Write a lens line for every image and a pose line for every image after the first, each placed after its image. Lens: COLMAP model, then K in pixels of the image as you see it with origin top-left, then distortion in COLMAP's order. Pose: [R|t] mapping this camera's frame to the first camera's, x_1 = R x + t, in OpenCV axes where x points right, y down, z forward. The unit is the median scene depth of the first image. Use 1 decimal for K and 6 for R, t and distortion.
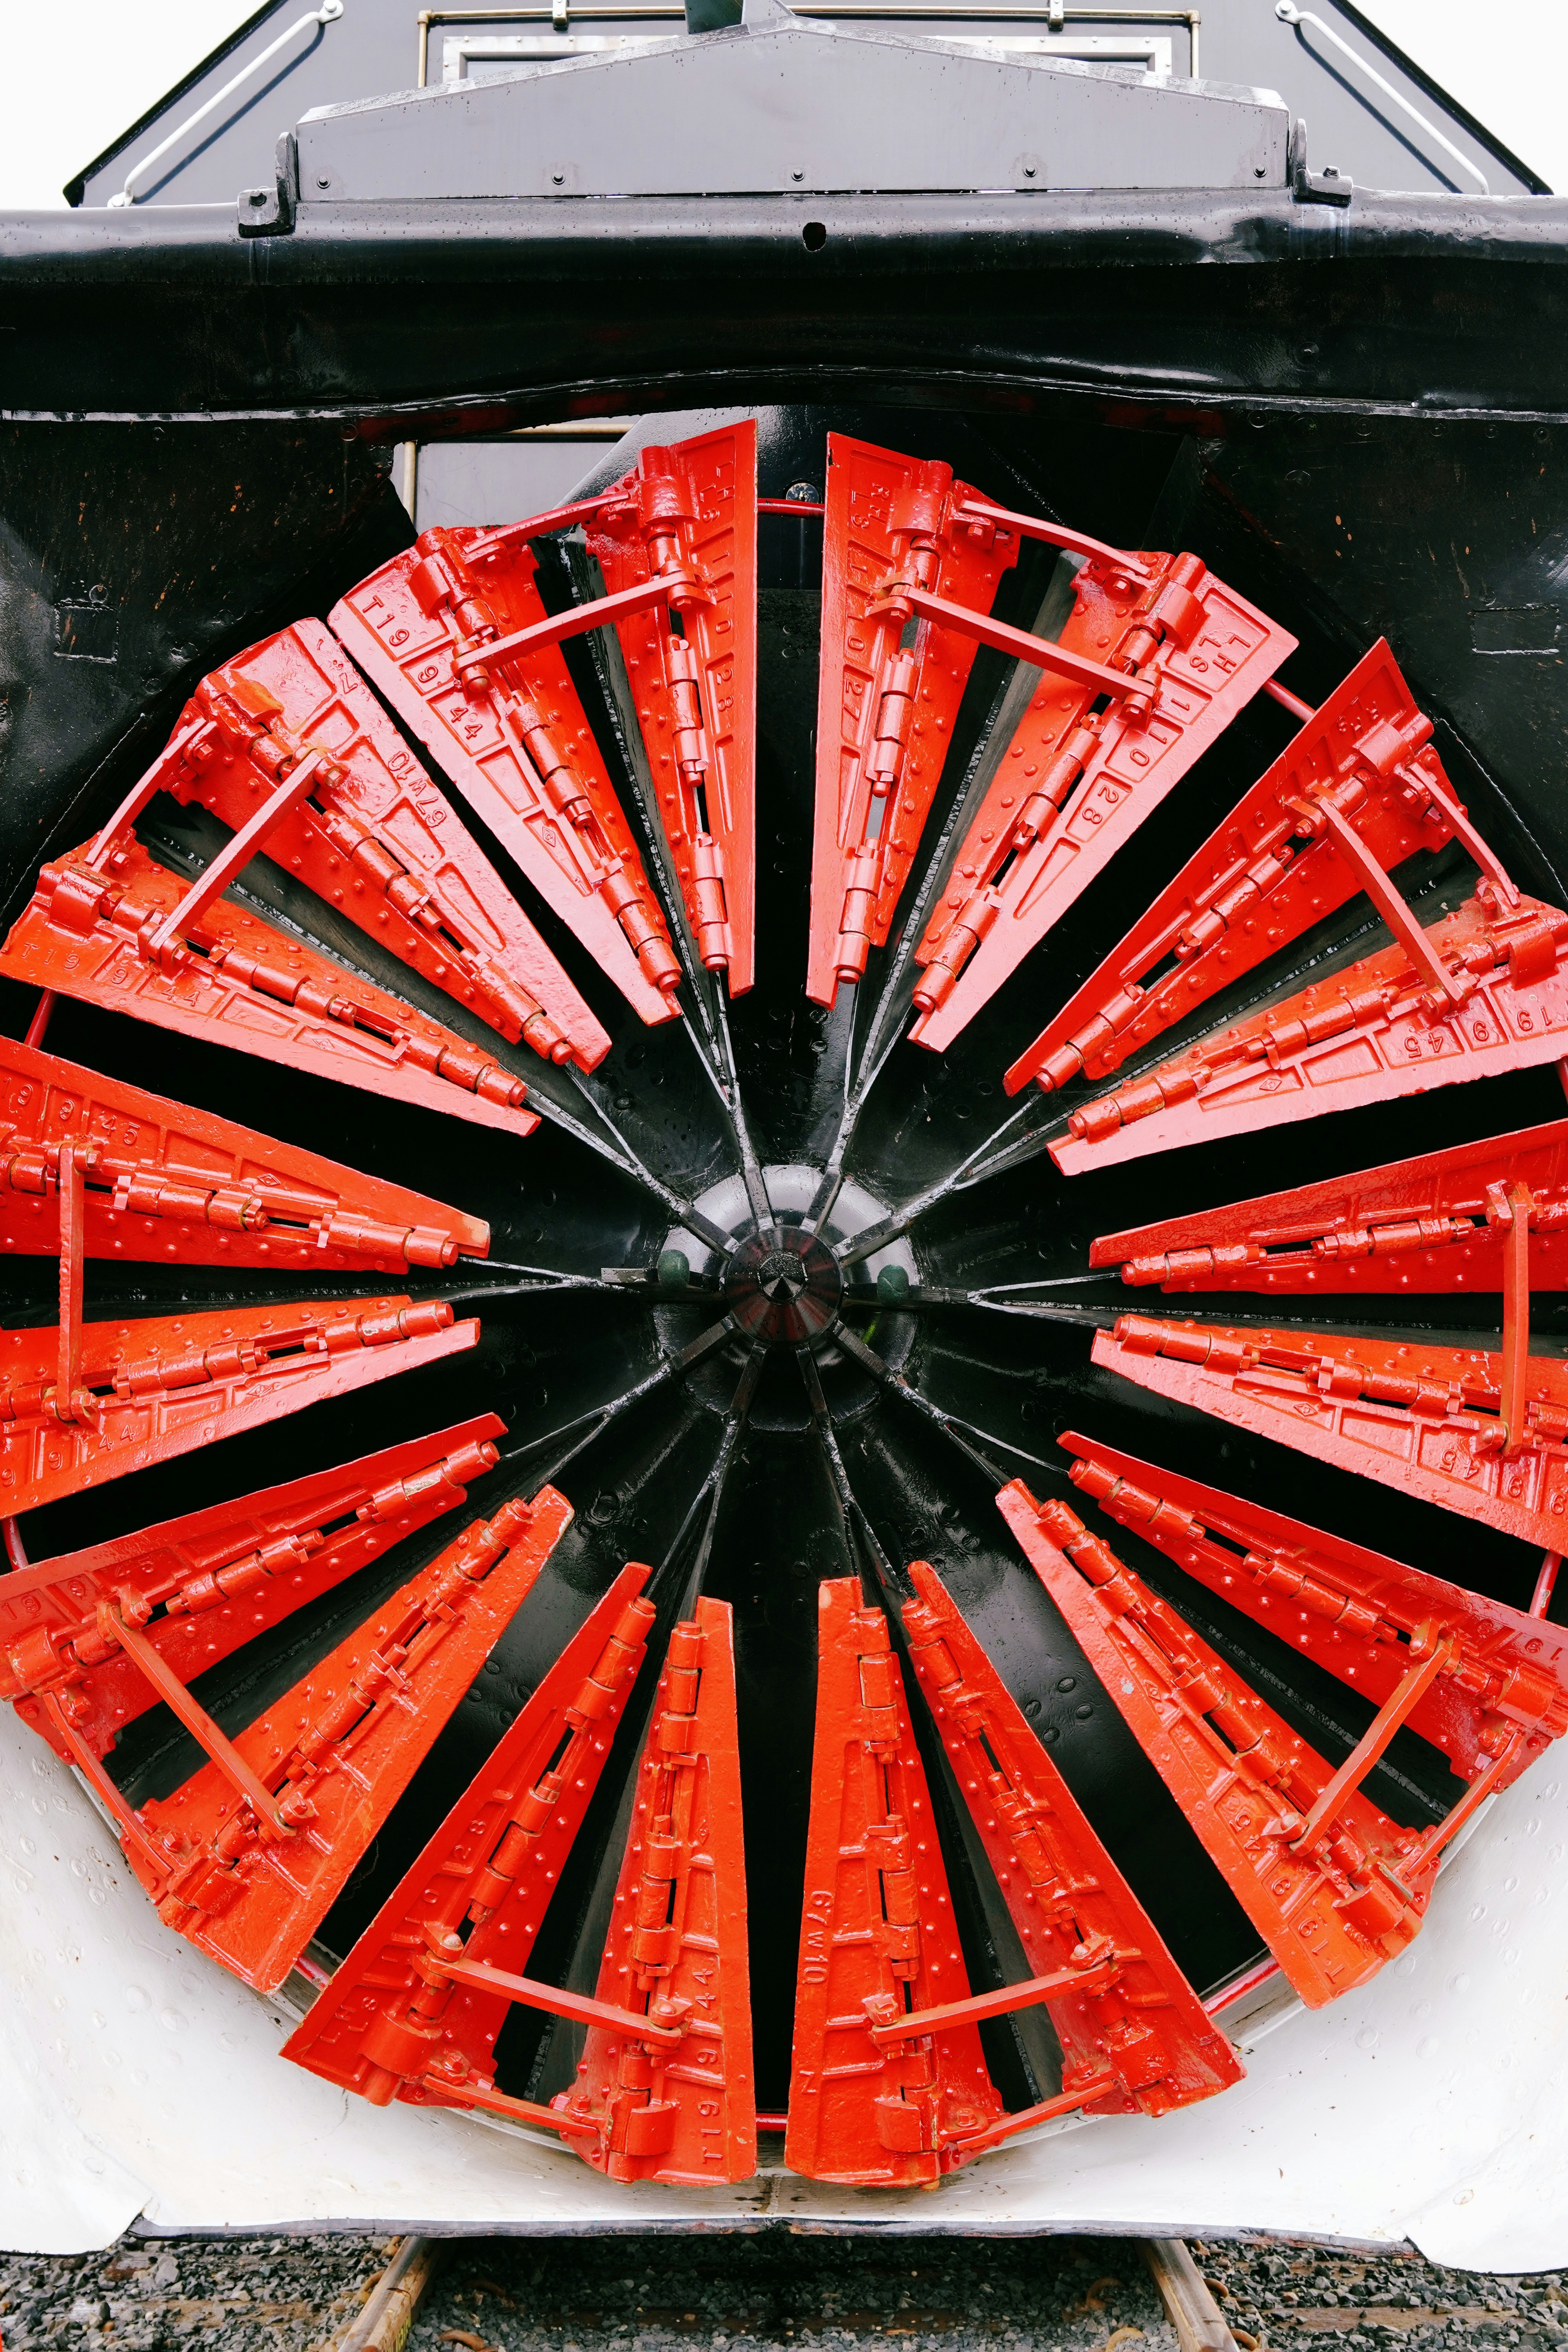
lens RADIAL K [[3451.6, 0, 806.2], [0, 3451.6, 1186.3], [0, 0, 1]] dist [-0.139344, 0.226884]
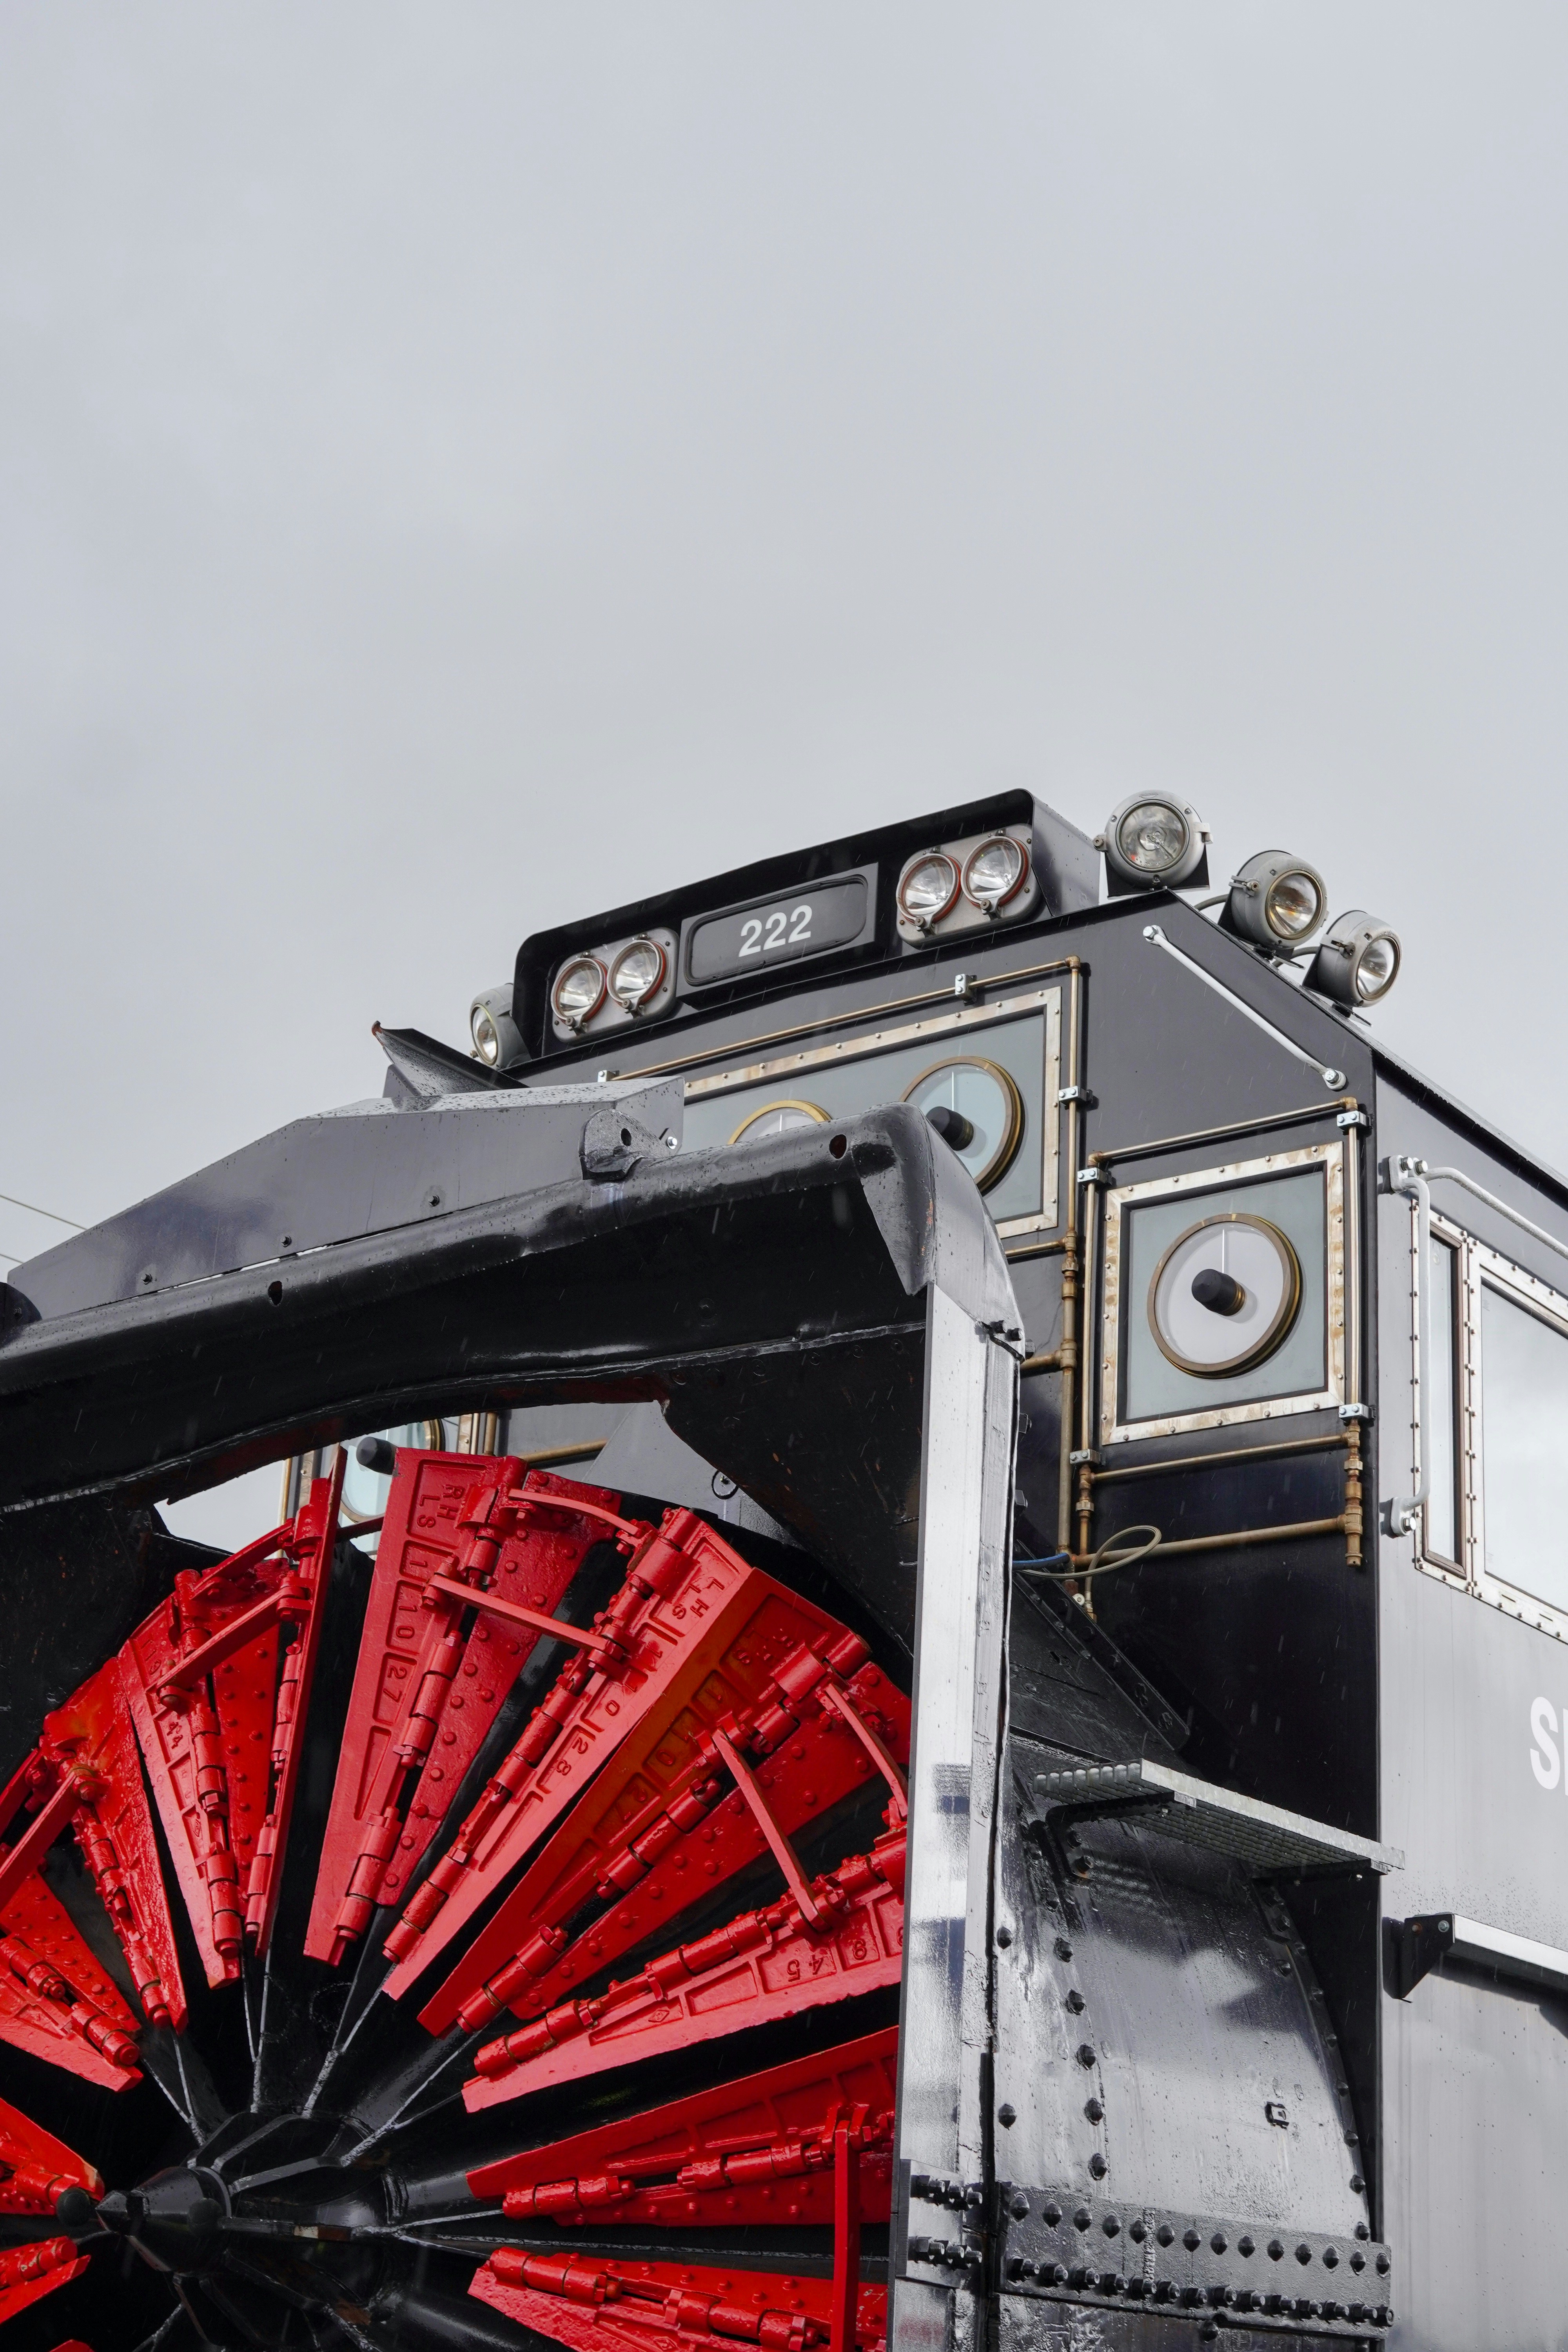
lens RADIAL K [[3451.6, 0, 806.2], [0, 3451.6, 1186.3], [0, 0, 1]] dist [-0.139344, 0.226884]
pose [[0.802564, -0.188841, -0.565889, 0.784210], [0.026139, 0.958797, -0.282886, 0.022907], [0.595994, 0.212242, 0.774432, 0.182863]]
